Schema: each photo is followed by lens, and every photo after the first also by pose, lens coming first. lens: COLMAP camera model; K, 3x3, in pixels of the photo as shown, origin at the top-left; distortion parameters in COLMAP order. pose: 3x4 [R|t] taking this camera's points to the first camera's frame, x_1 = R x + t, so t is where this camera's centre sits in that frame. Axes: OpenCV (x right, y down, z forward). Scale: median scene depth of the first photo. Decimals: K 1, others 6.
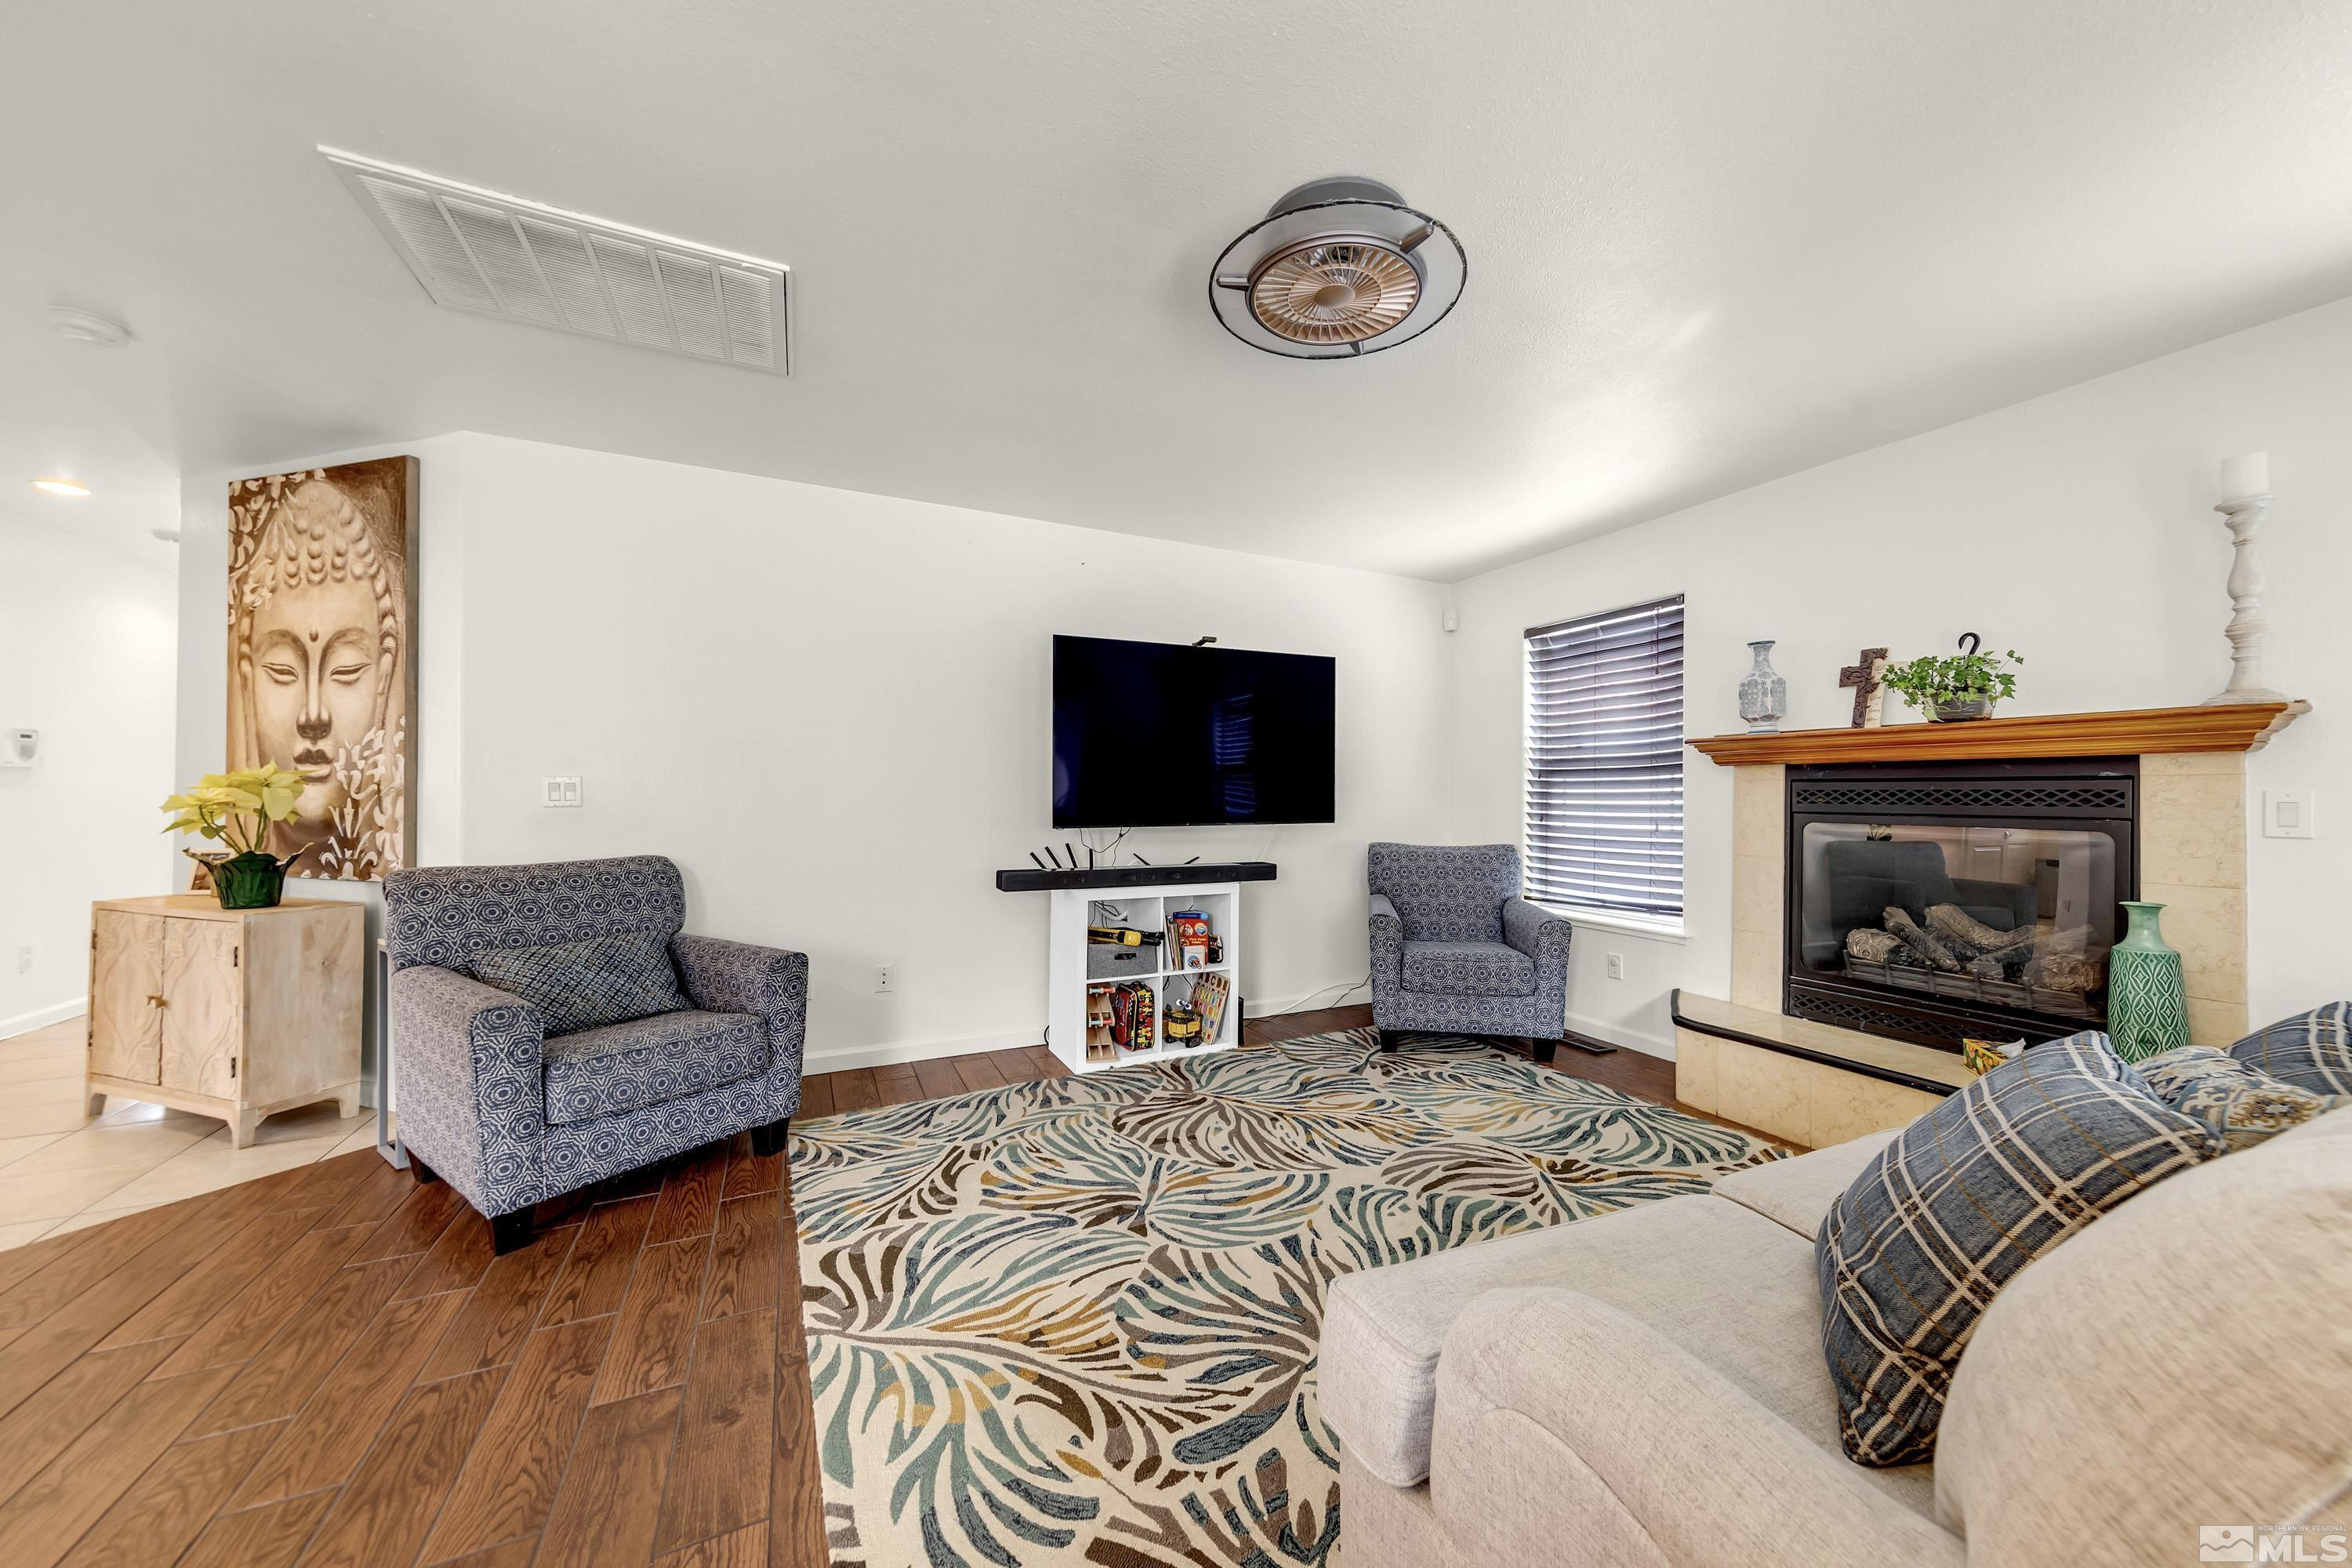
lens RADIAL K [[826.0, 0, 1199.6], [0, 826.0, 790.9], [0, 0, 1]] dist [0.008825, -0.000216]
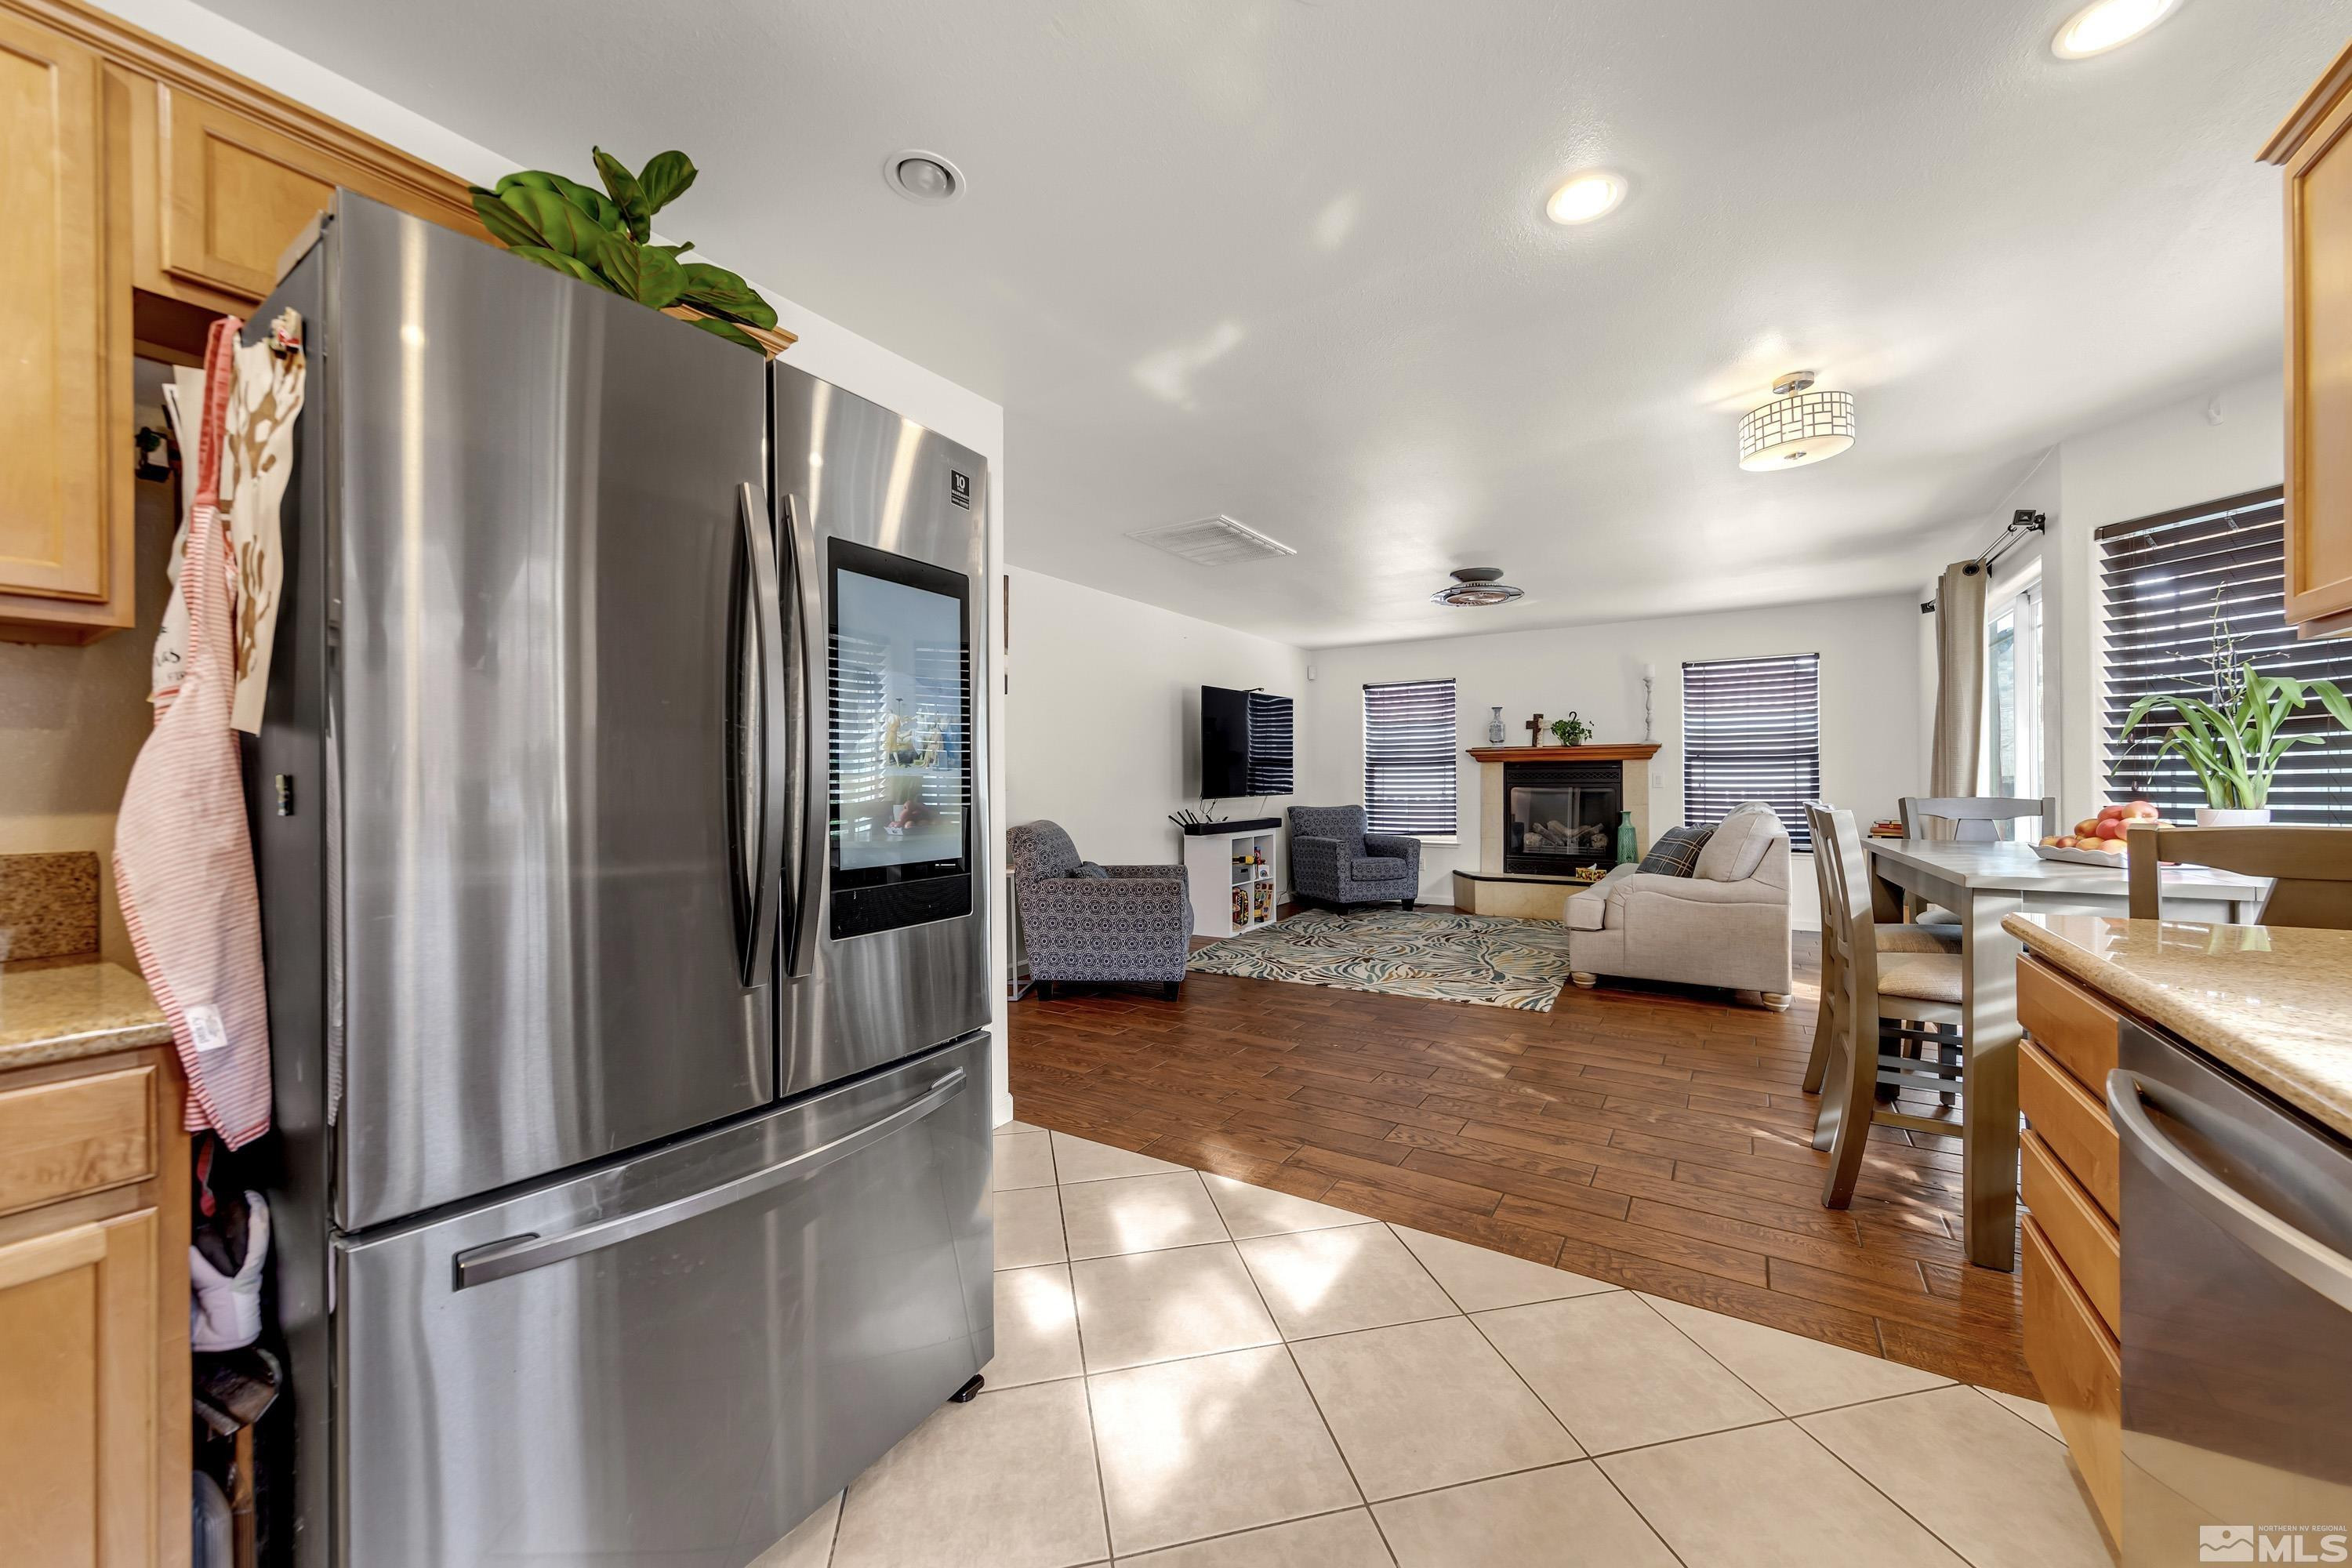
lens RADIAL K [[875.2, 0, 1195.3], [0, 875.2, 782.0], [0, 0, 1]] dist [0.008464, -0.000933]
pose [[0.849098, -0.013627, 0.528059, -1.403069], [0.010235, 0.999904, 0.009346, -0.009344], [-0.528136, -0.002531, 0.849156, -0.638707]]
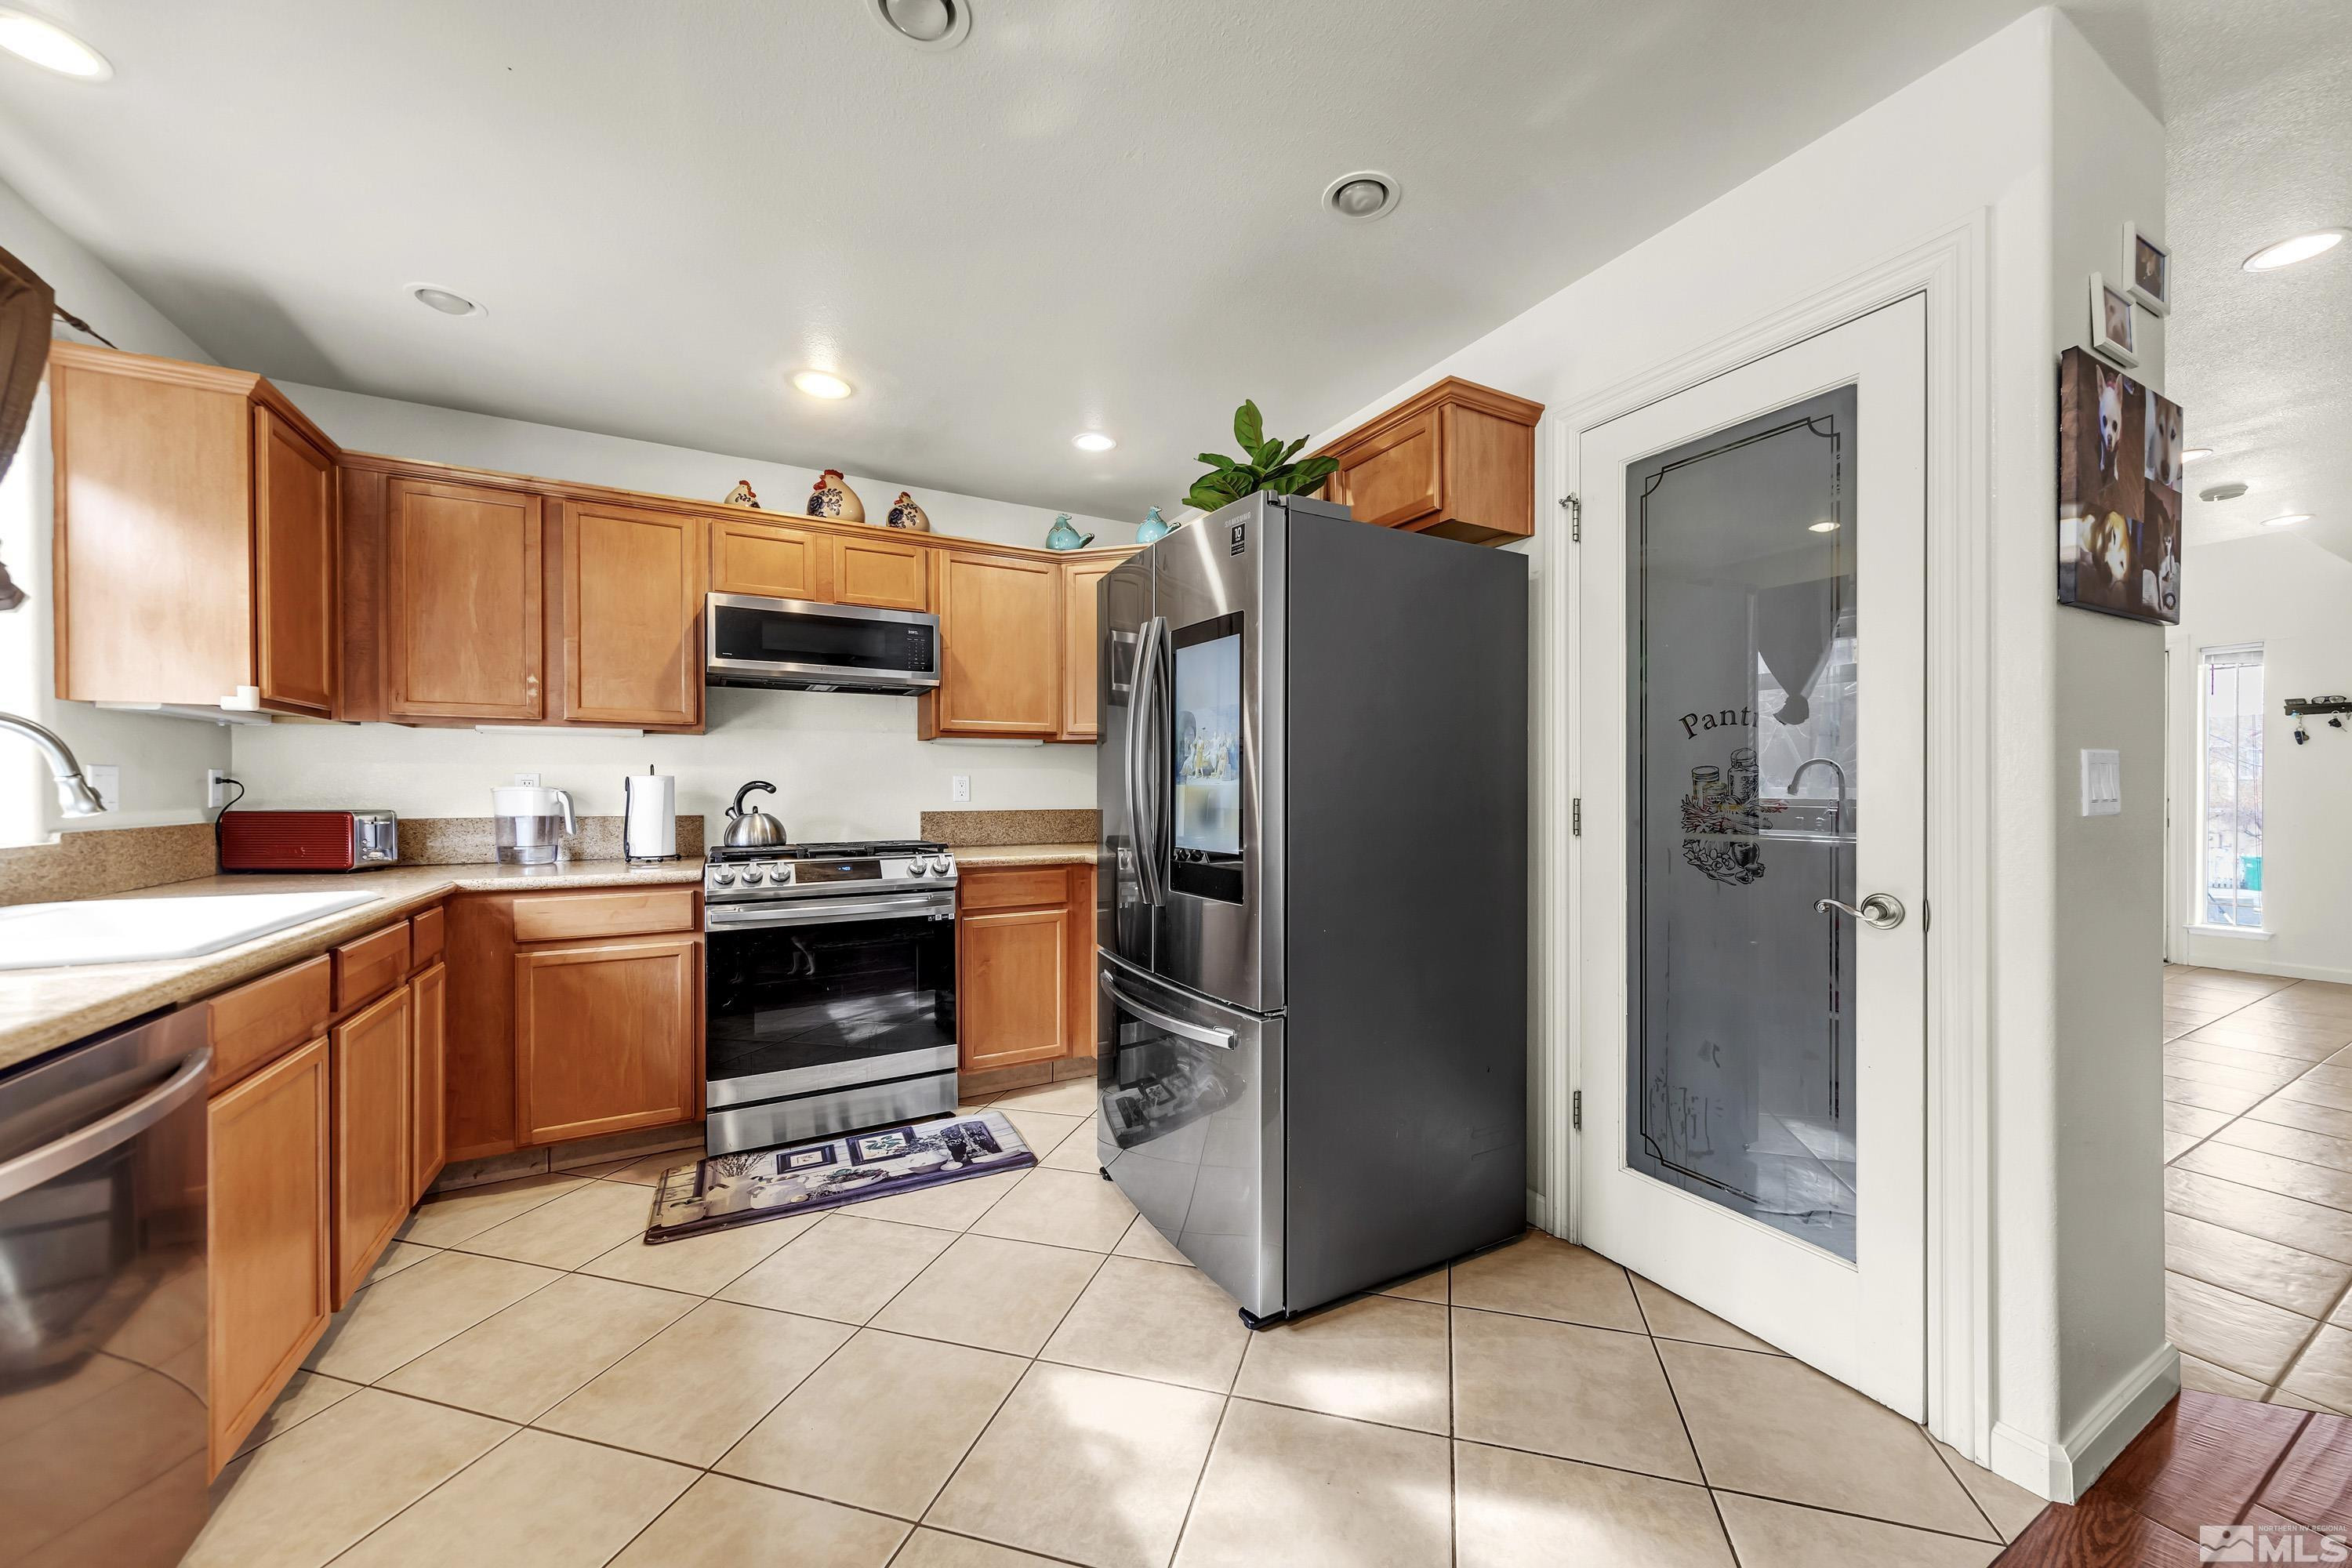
lens RADIAL K [[875.2, 0, 1206.7], [0, 875.2, 791.4], [0, 0, 1]] dist [0.008464, -0.000933]
pose [[0.047387, -0.003008, -0.998872, -0.581594], [0.006665, 0.999974, -0.002695, -0.002965], [0.998854, -0.006530, 0.047406, -0.139115]]
